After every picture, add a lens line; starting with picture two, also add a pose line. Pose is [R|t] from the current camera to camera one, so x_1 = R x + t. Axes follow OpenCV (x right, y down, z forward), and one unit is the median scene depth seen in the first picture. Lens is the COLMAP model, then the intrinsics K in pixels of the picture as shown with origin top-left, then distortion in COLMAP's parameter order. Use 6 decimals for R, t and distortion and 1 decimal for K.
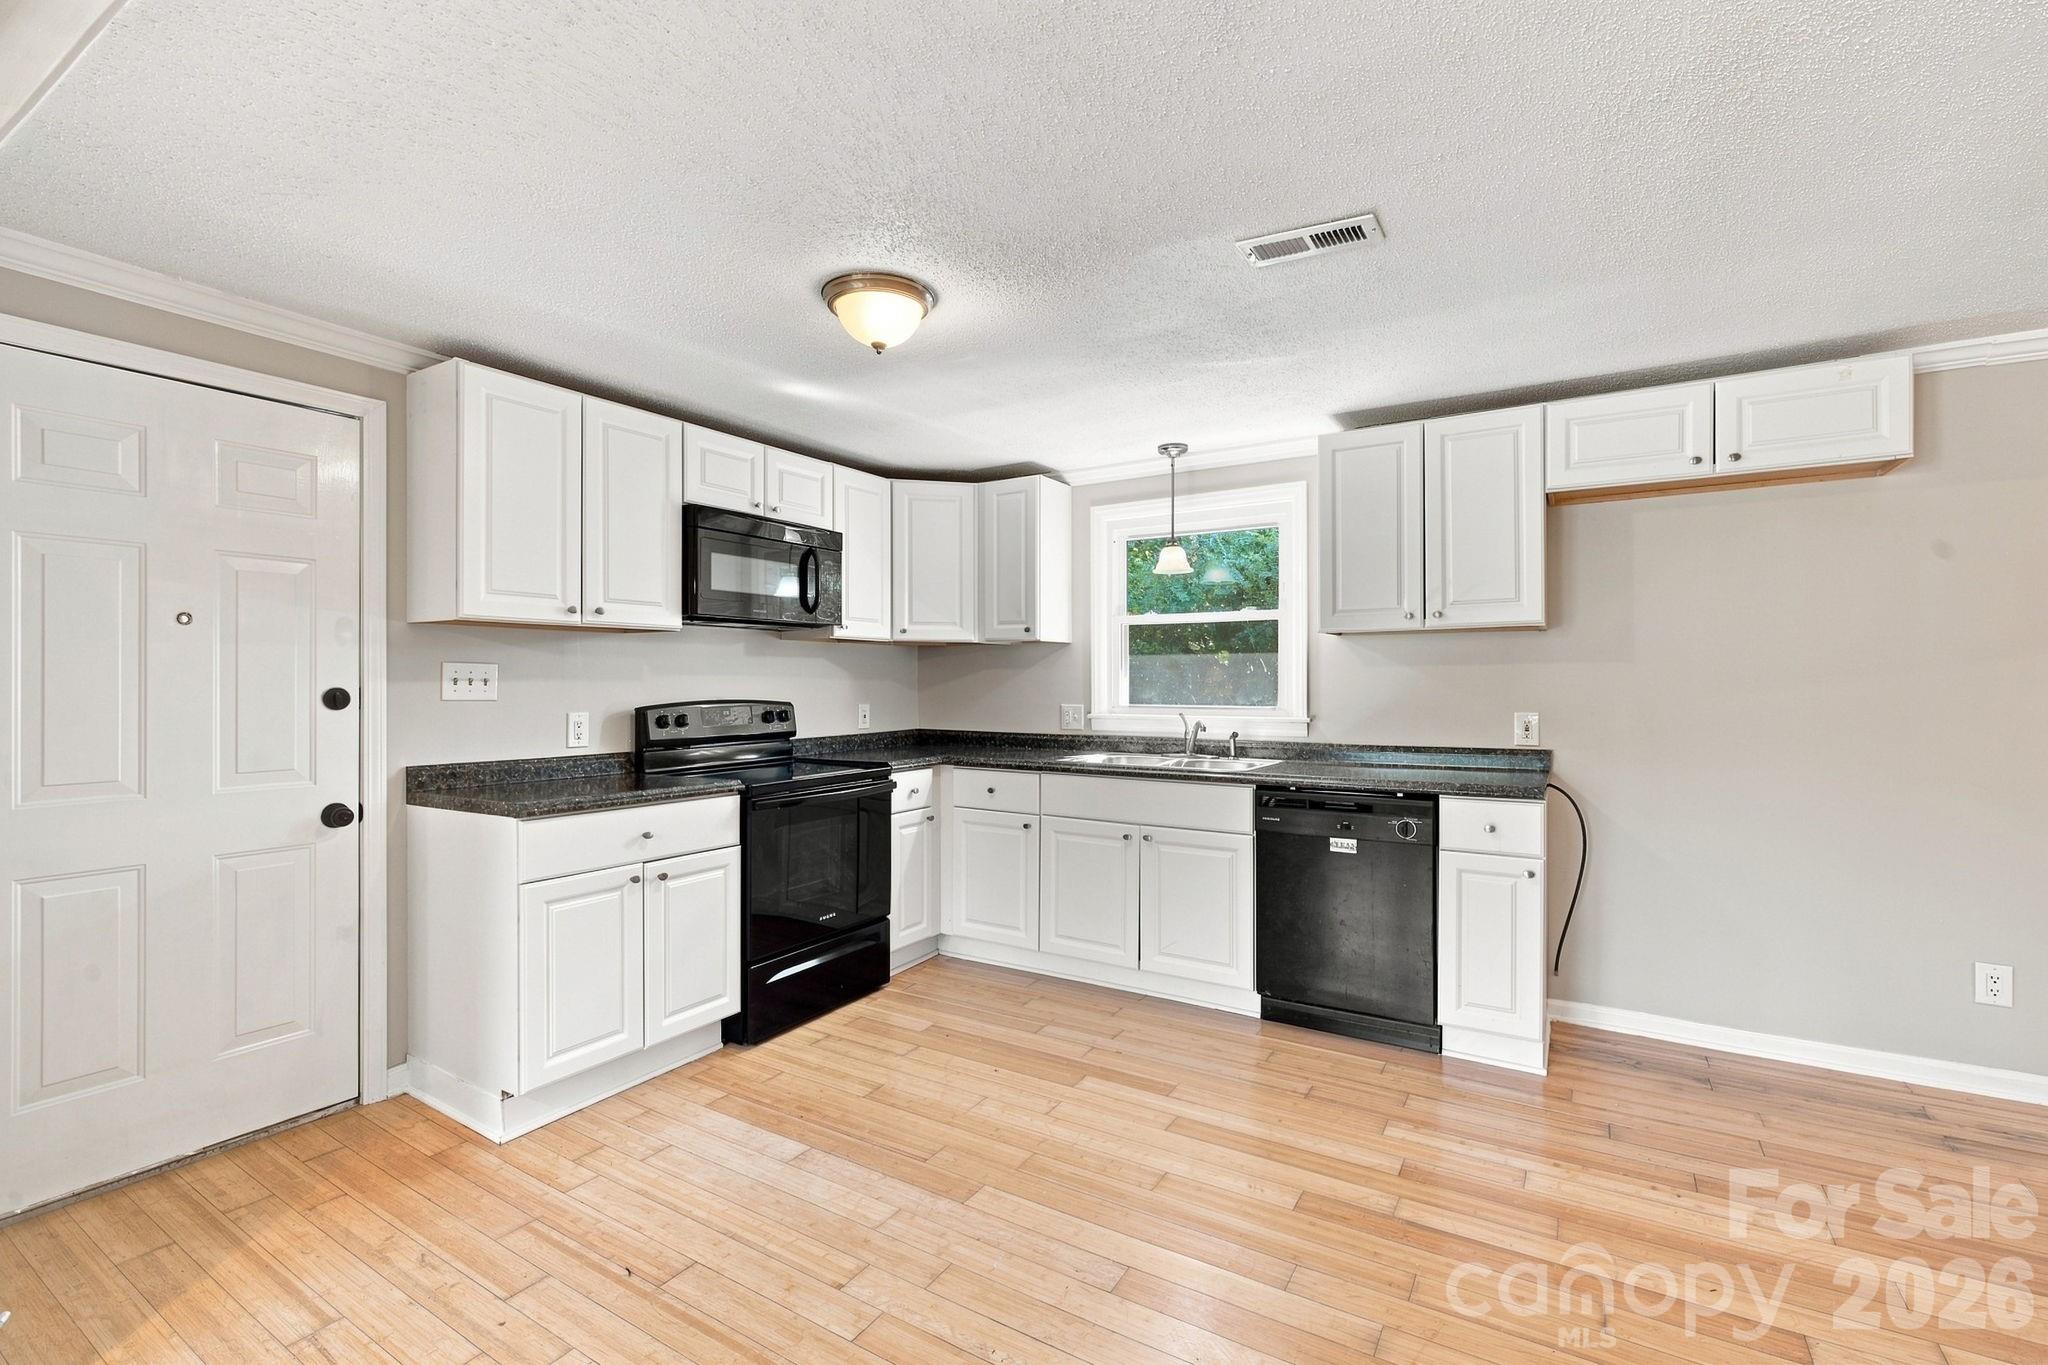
lens RADIAL K [[906.8, 0, 1024.0], [0, 906.8, 682.5], [0, 0, 1]] dist [0.000590, 0.000059]
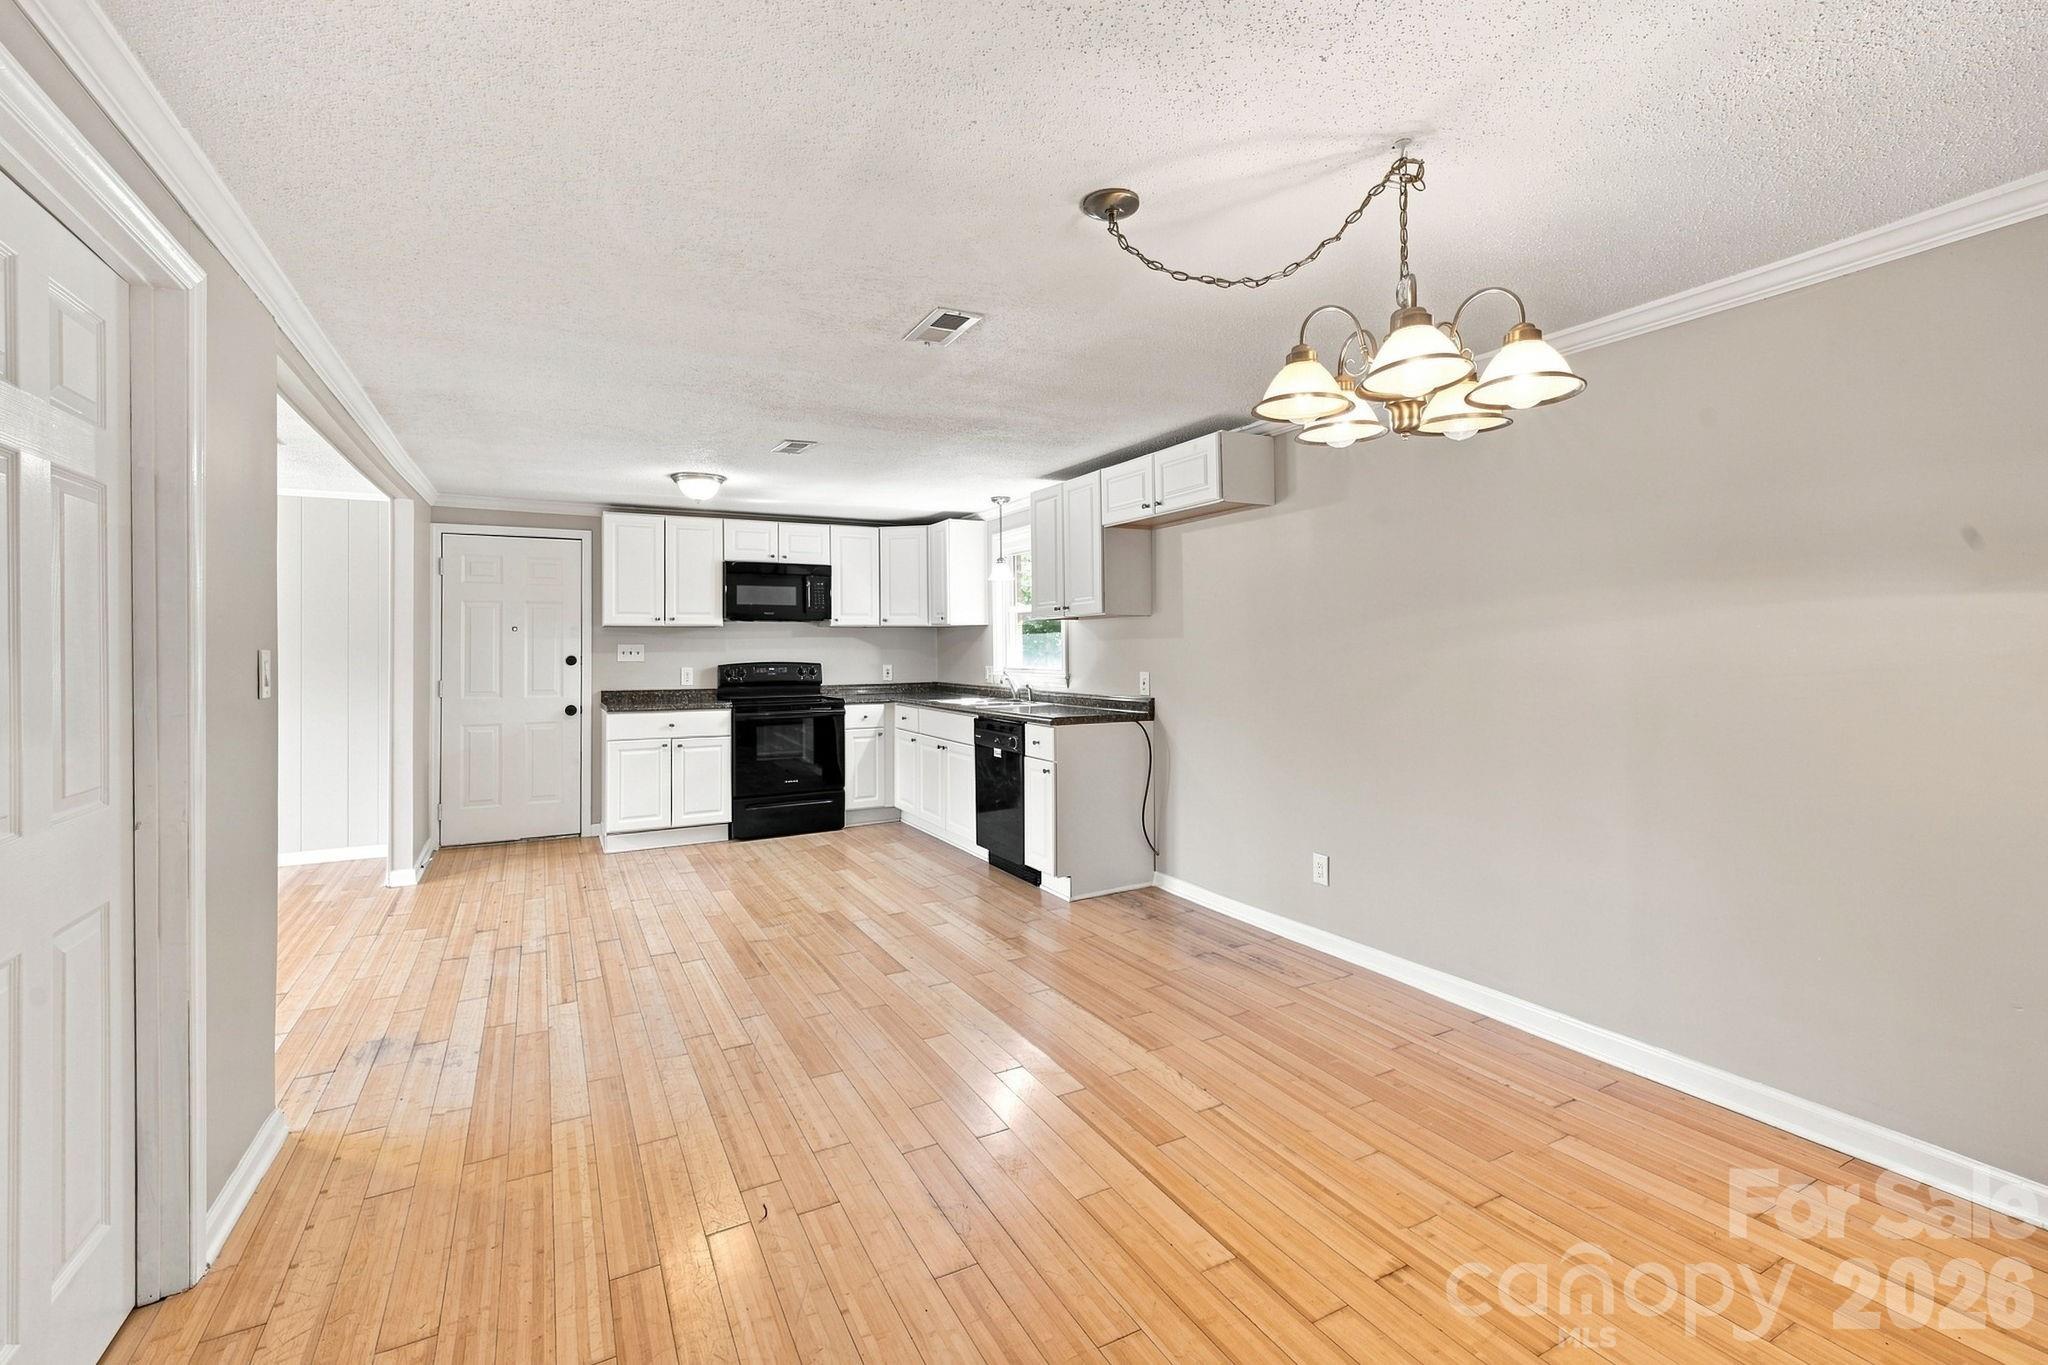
lens RADIAL K [[883.7, 0, 1021.0], [0, 883.7, 631.6], [0, 0, 1]] dist [0.004788, -0.000303]
pose [[0.870445, -0.013622, -0.492078, 1.115649], [0.005112, 0.999813, -0.018634, -0.006756], [0.492240, 0.013704, 0.870352, -0.340366]]
